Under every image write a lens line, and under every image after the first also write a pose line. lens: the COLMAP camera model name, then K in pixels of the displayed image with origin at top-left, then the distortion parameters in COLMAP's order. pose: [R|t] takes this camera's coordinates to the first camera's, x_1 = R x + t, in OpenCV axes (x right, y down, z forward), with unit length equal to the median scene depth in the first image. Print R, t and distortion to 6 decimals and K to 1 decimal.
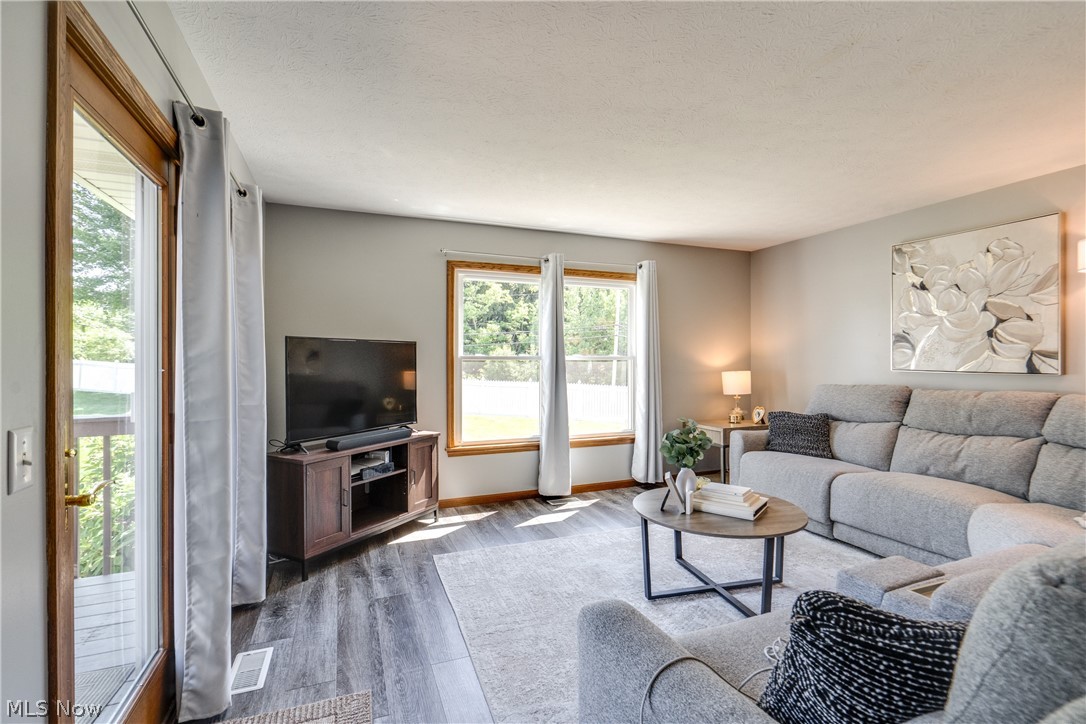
lens RADIAL K [[497.2, 0, 549.3], [0, 497.2, 361.7], [0, 0, 1]] dist [-0.018551, -0.000421]
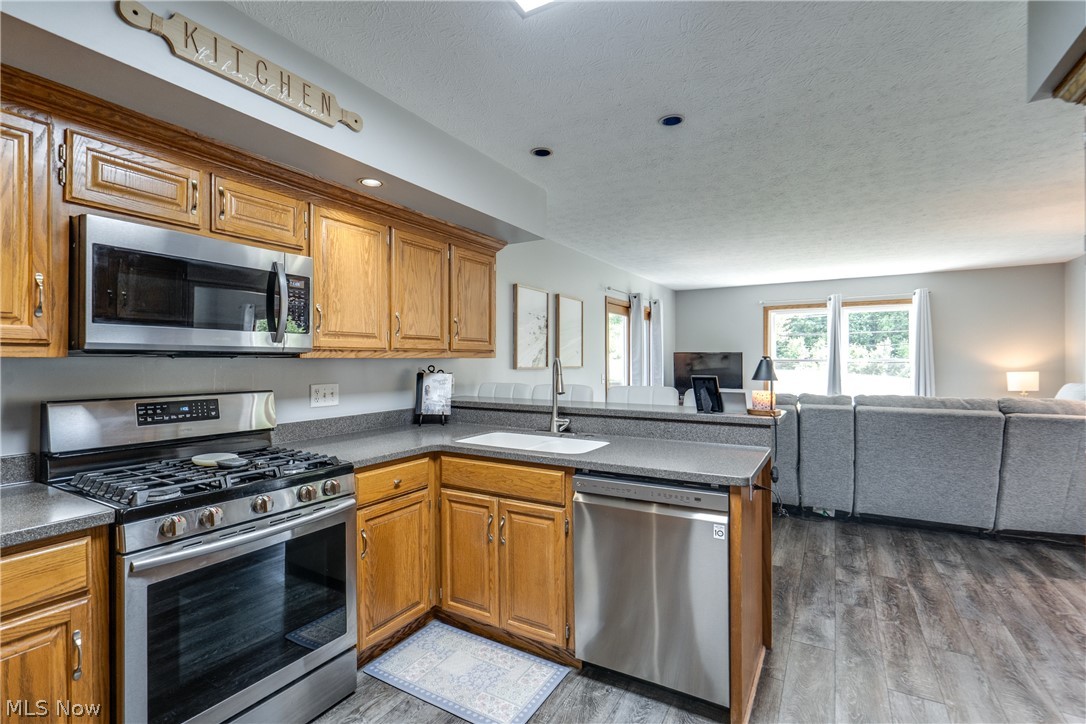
lens RADIAL K [[497.2, 0, 543.4], [0, 497.2, 361.2], [0, 0, 1]] dist [-0.018551, -0.000421]
pose [[0.611897, -0.000125, -0.790938, 0.684440], [-0.002590, 0.999994, -0.002162, 0.001008], [0.790933, 0.003372, 0.611893, -0.690067]]
